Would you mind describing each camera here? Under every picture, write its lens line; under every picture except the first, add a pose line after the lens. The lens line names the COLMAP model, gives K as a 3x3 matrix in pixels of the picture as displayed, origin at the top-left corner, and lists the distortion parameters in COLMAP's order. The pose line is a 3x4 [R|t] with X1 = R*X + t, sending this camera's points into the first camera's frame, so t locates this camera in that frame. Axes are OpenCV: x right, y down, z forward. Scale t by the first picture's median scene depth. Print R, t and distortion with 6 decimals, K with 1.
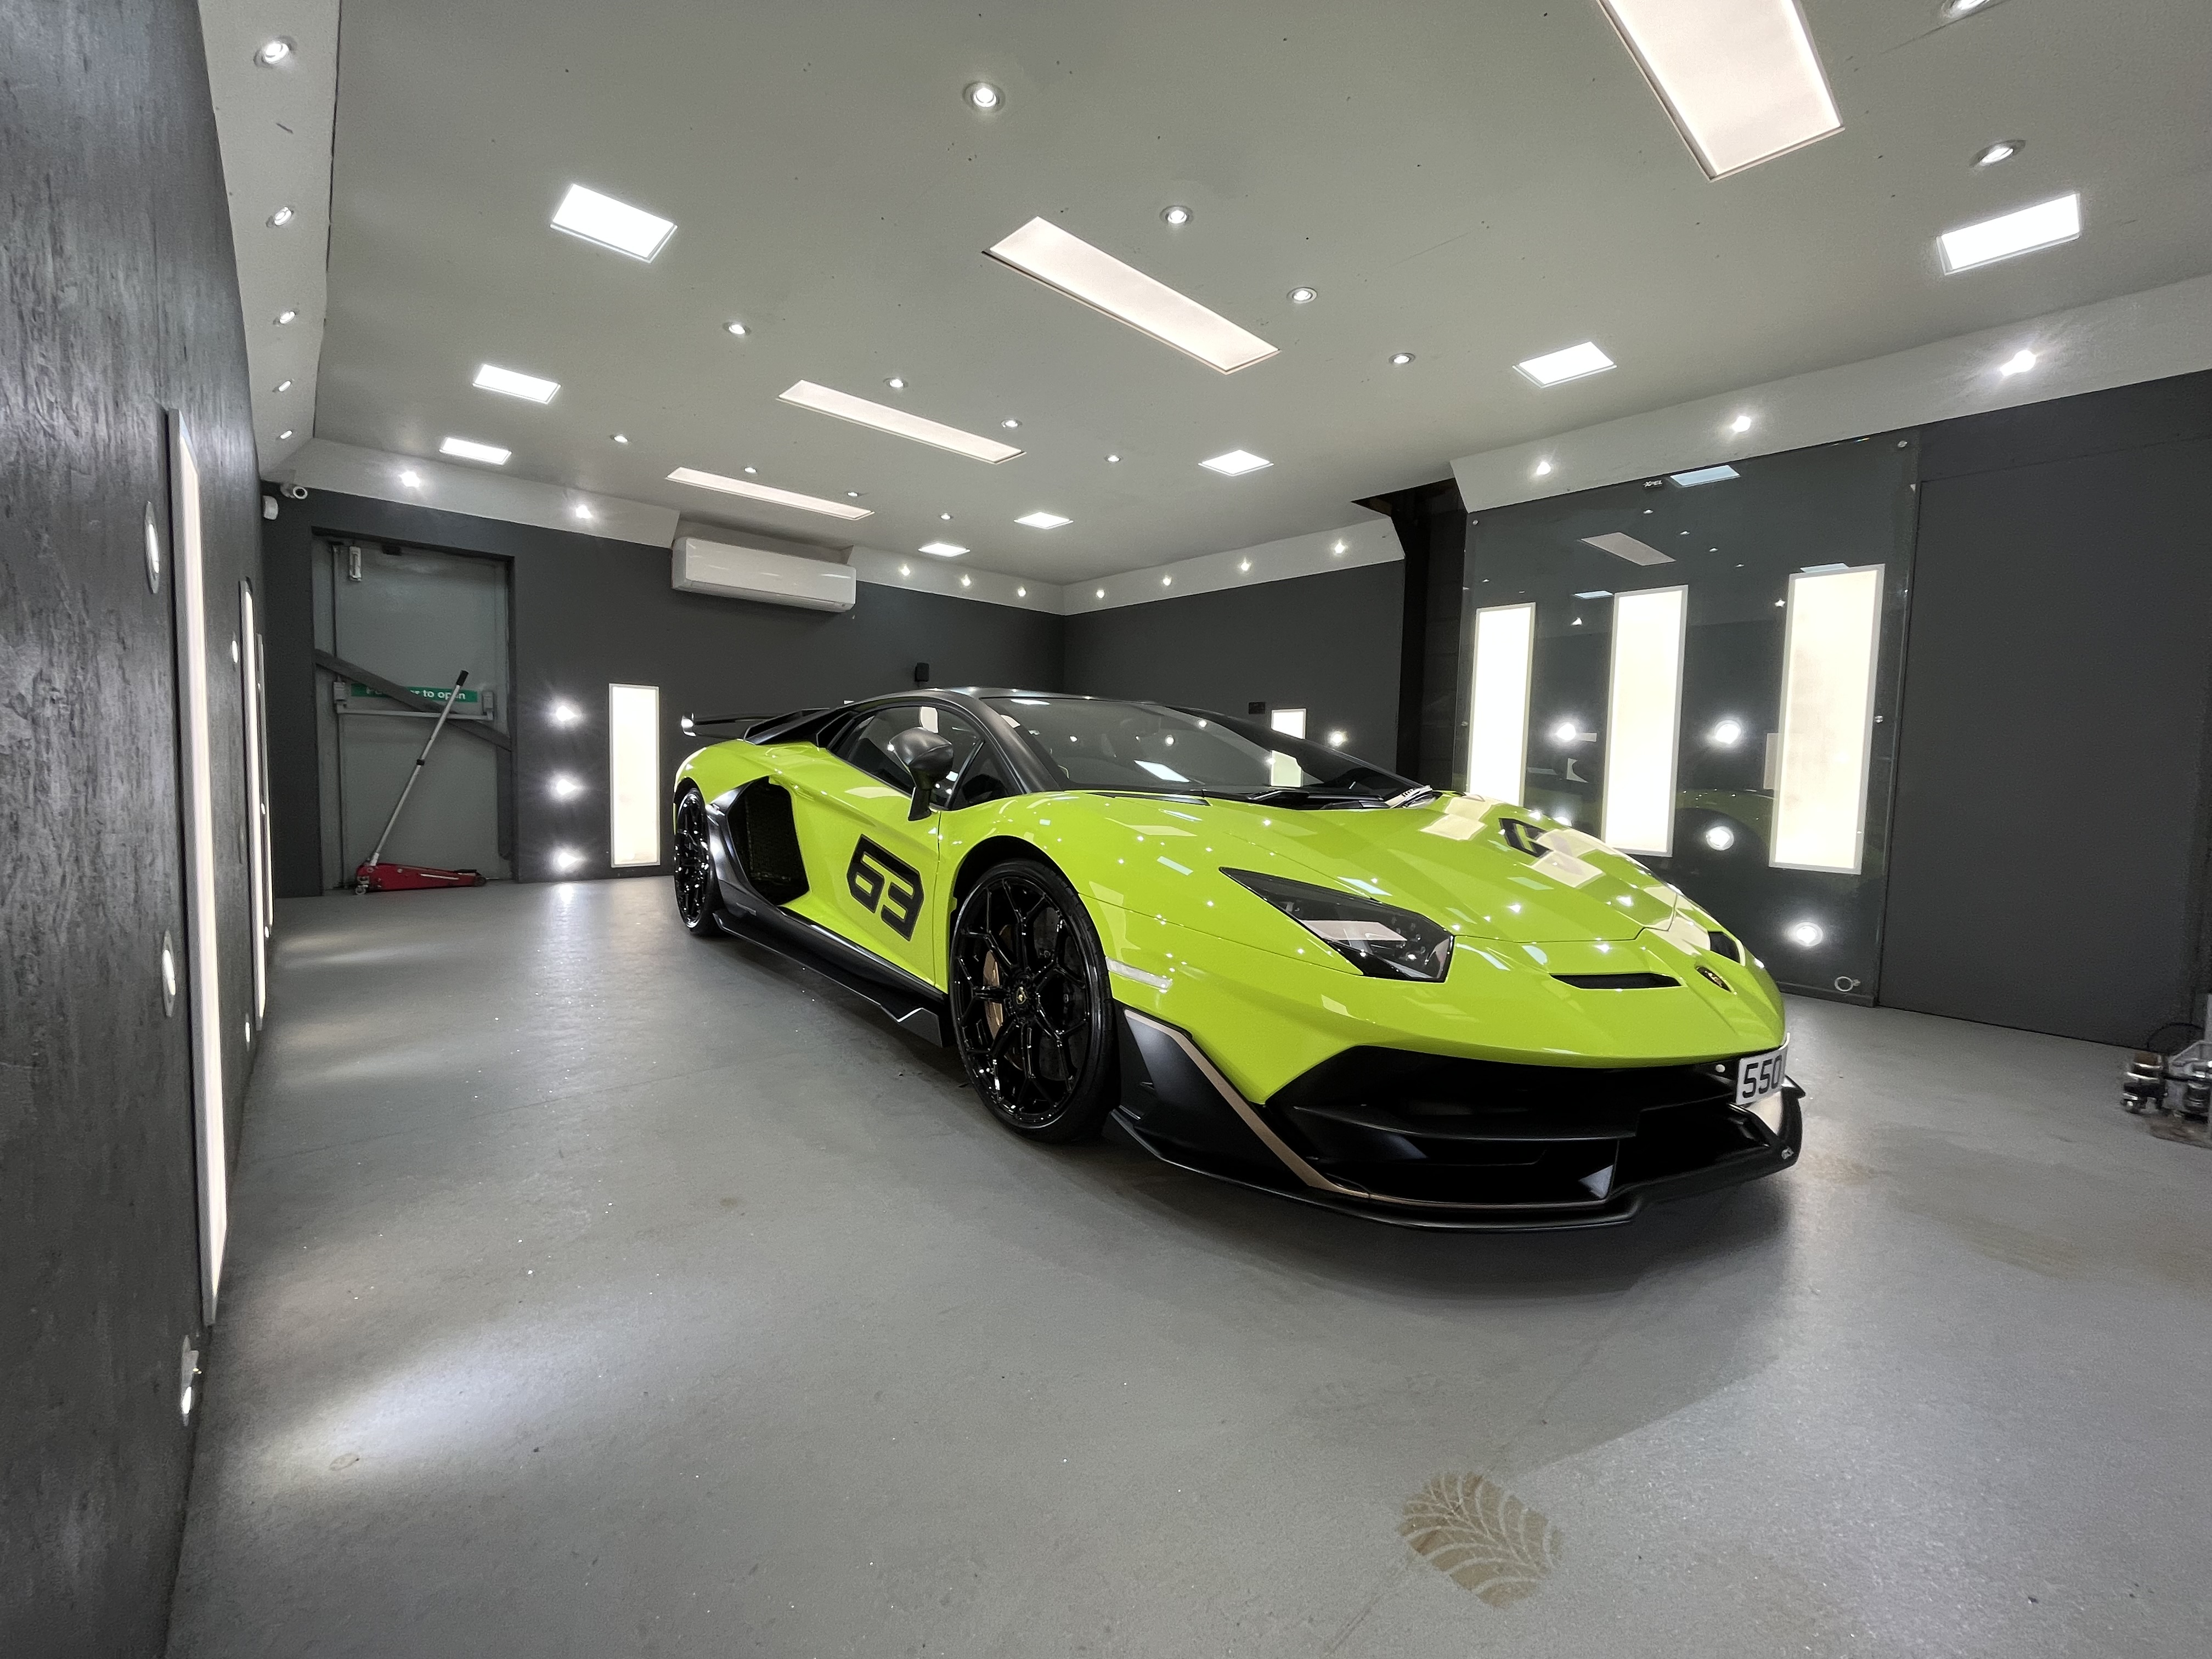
lens RADIAL K [[889.2, 0, 1111.0], [0, 889.2, 827.2], [0, 0, 1]] dist [-0.003853, 0.002452]
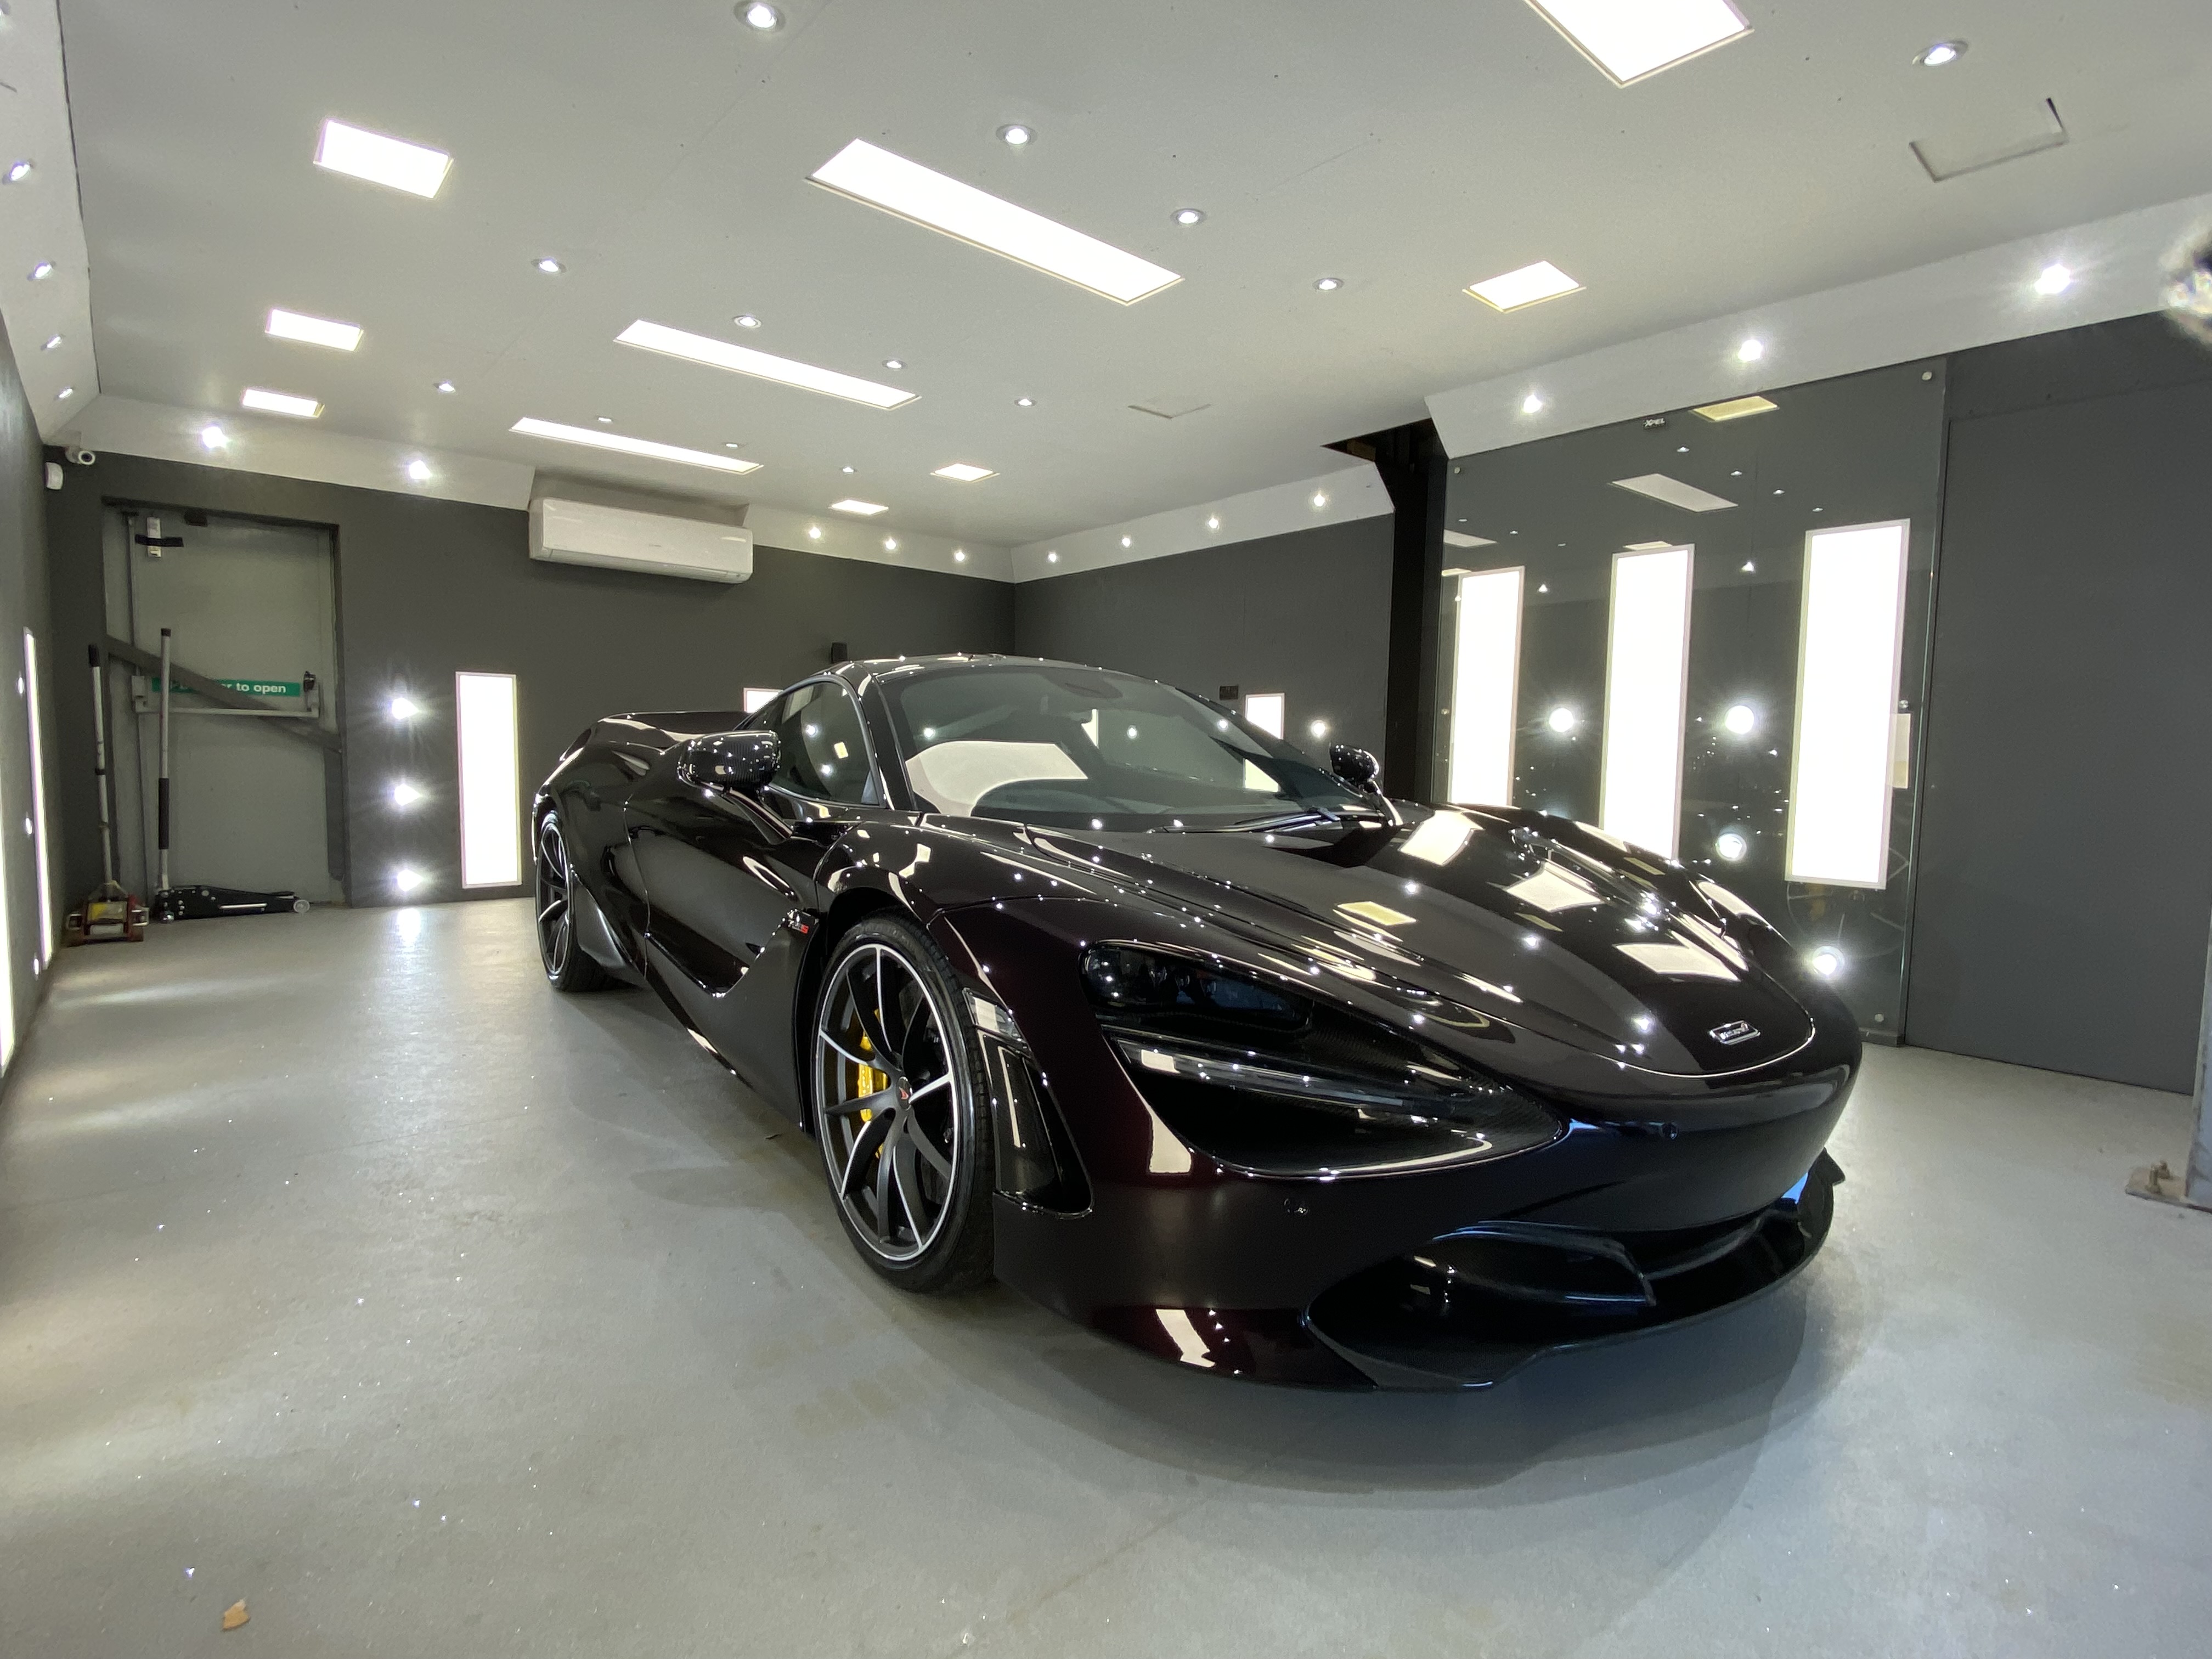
lens RADIAL K [[1088.3, 0, 1101.7], [0, 1088.3, 843.0], [0, 0, 1]] dist [0.012349, -0.013061]
pose [[0.999678, -0.007056, -0.024366, 0.098701], [0.007254, 0.999941, 0.008031, -0.003391], [0.024308, -0.008205, 0.999671, -0.036967]]
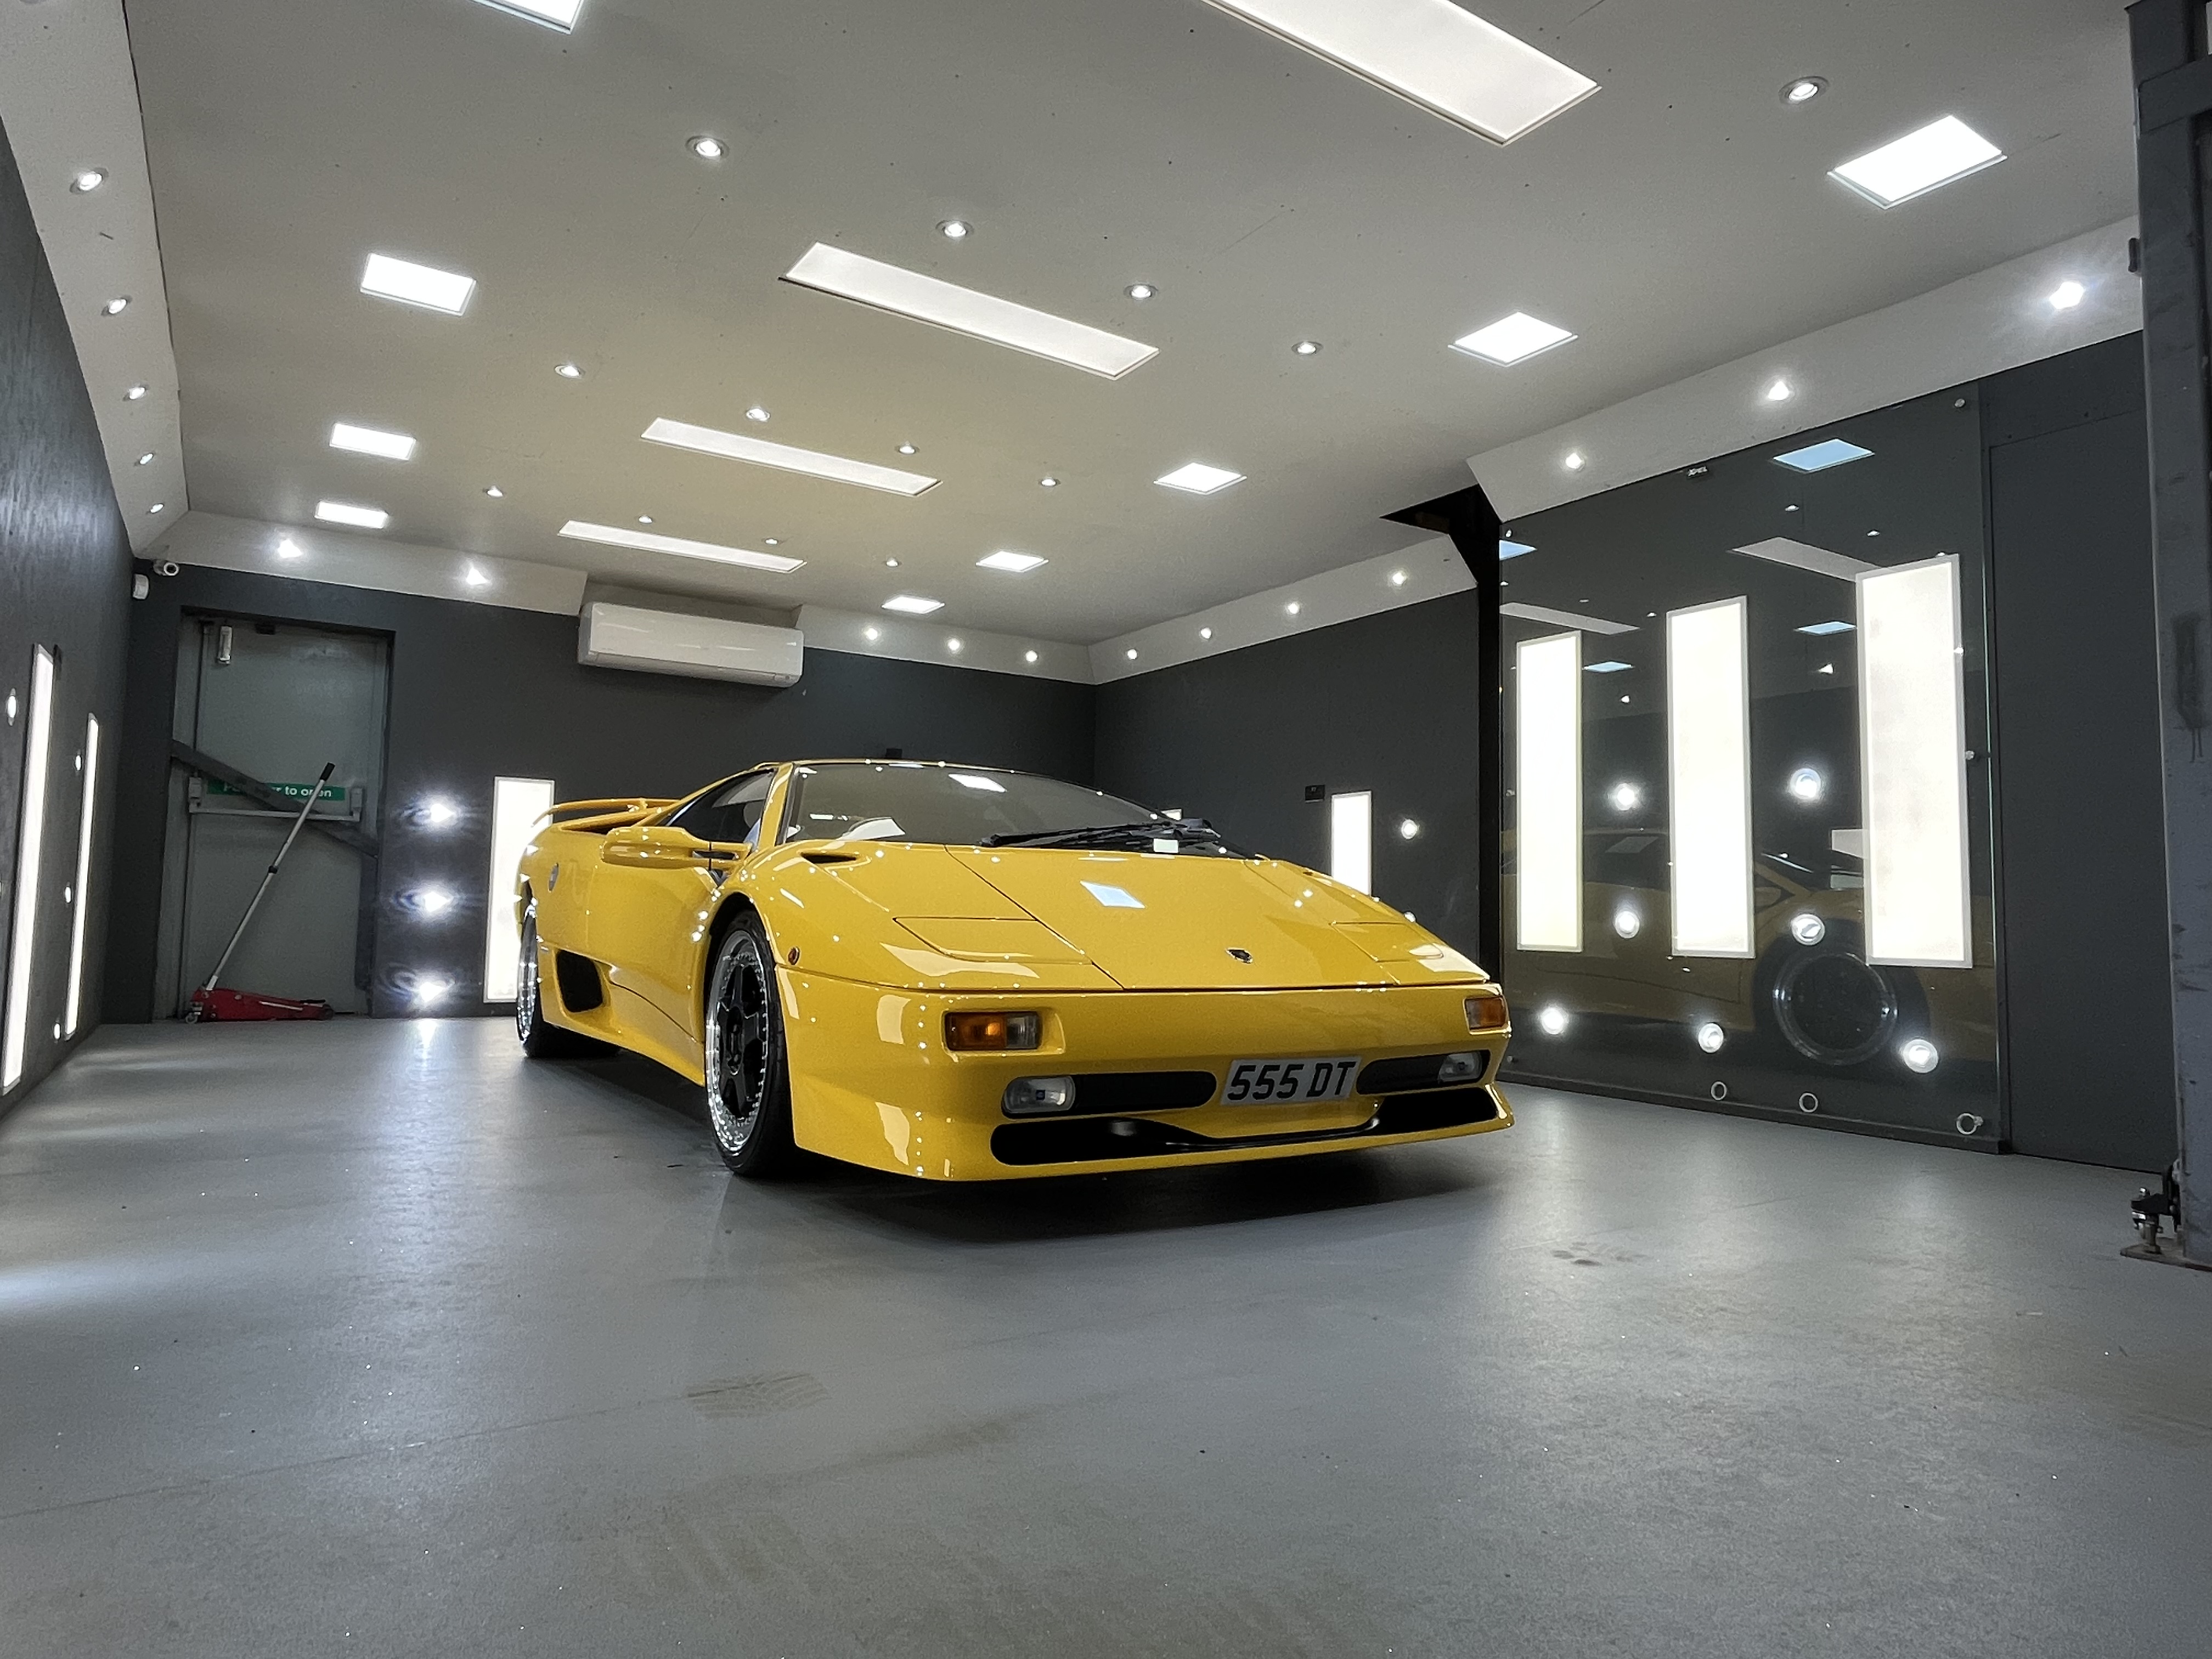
lens RADIAL K [[1322.1, 0, 1107.8], [0, 1322.1, 826.4], [0, 0, 1]] dist [-0.004366, 0.005654]
pose [[0.987773, -0.017576, -0.154904, 0.242115], [-0.004938, 0.989599, -0.143770, 0.074412], [0.155819, 0.142777, 0.977412, -0.135882]]
